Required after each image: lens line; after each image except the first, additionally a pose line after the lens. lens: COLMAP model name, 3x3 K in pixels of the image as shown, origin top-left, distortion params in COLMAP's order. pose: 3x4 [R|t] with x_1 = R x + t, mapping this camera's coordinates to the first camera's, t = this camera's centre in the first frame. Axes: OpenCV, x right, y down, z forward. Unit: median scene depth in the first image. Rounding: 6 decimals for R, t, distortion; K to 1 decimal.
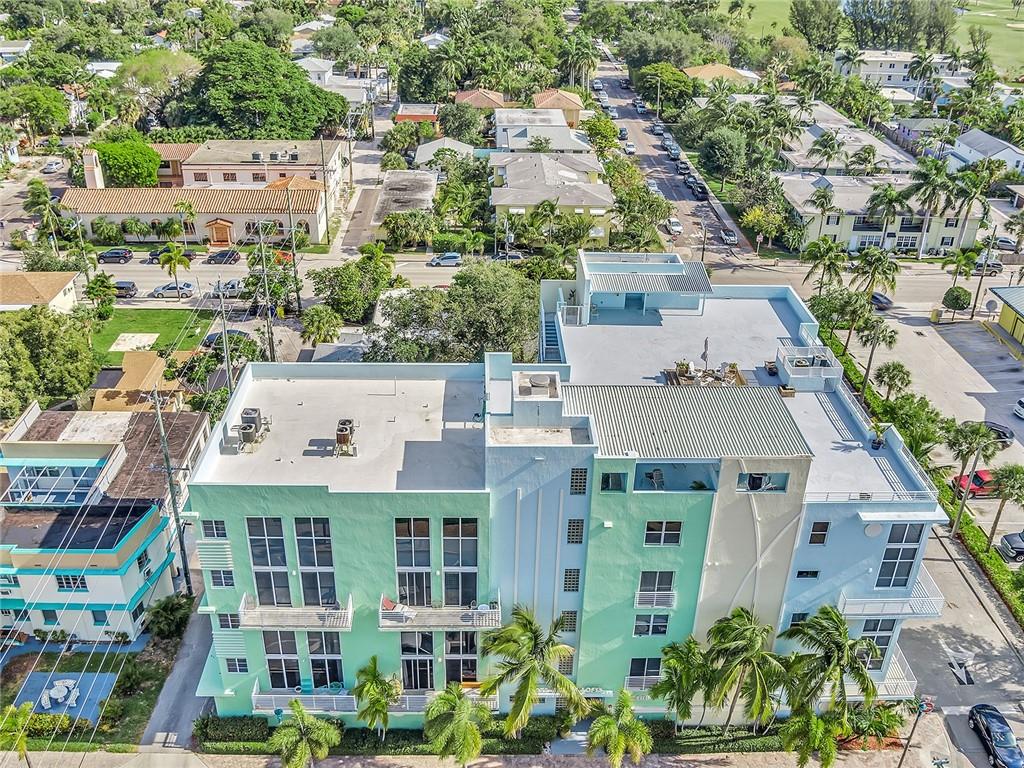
lens RADIAL K [[931.5, 0, 512.0], [0, 931.5, 384.0], [0, 0, 1]] dist [-0.073014, -0.007821]
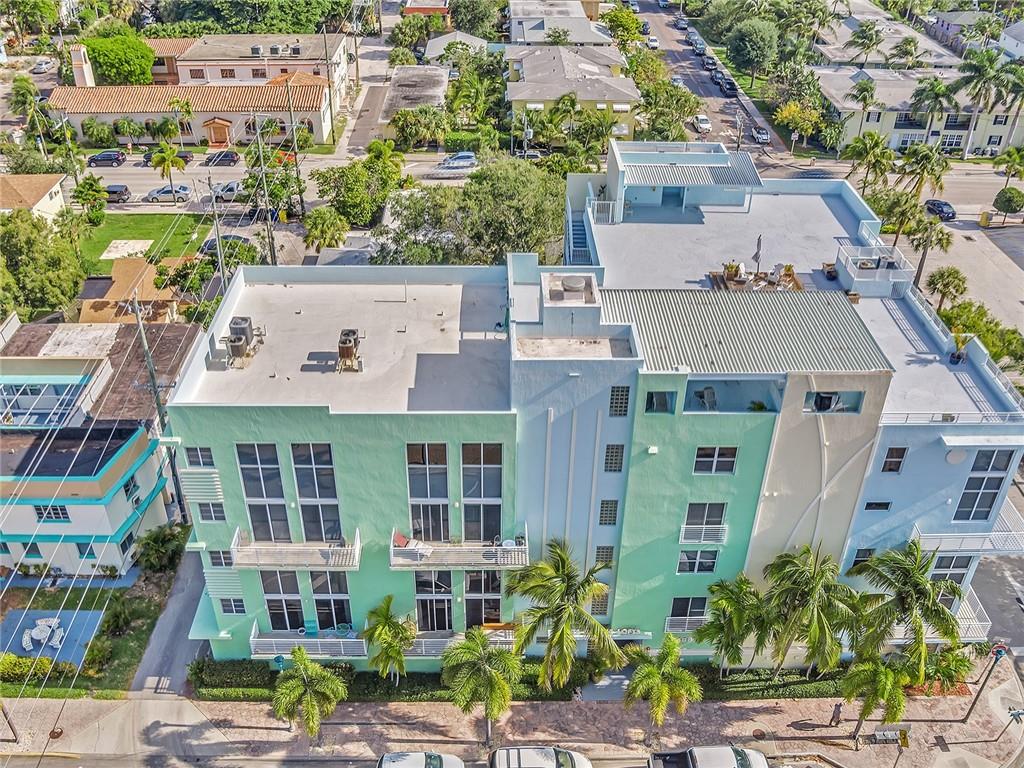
lens RADIAL K [[931.5, 0, 512.0], [0, 931.5, 384.0], [0, 0, 1]] dist [-0.073014, -0.007821]
pose [[0.999903, -0.002047, -0.013783, -0.012220], [0.003347, 0.995475, 0.094961, 0.005537], [0.013526, -0.094998, 0.995386, 0.111274]]
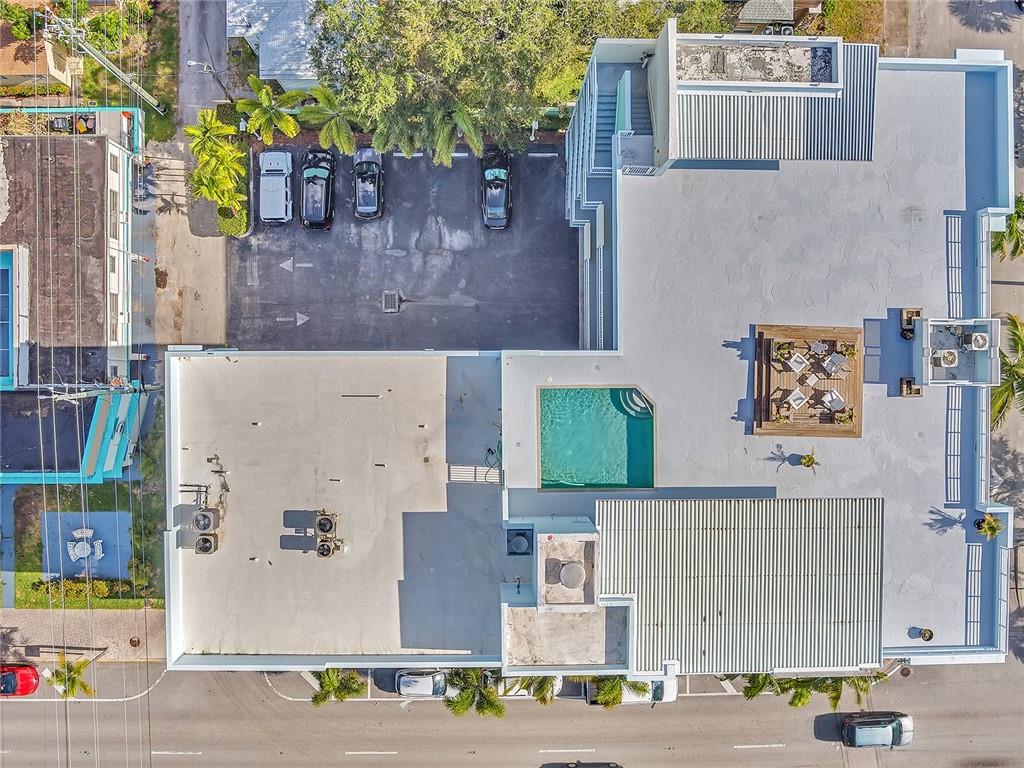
lens RADIAL K [[931.5, 0, 512.0], [0, 931.5, 384.0], [0, 0, 1]] dist [-0.073014, -0.007821]
pose [[0.999708, 0.024135, 0.000917, -0.020311], [-0.011799, 0.454878, 0.890476, -0.630834], [0.021074, -0.890227, 0.455030, 0.656132]]
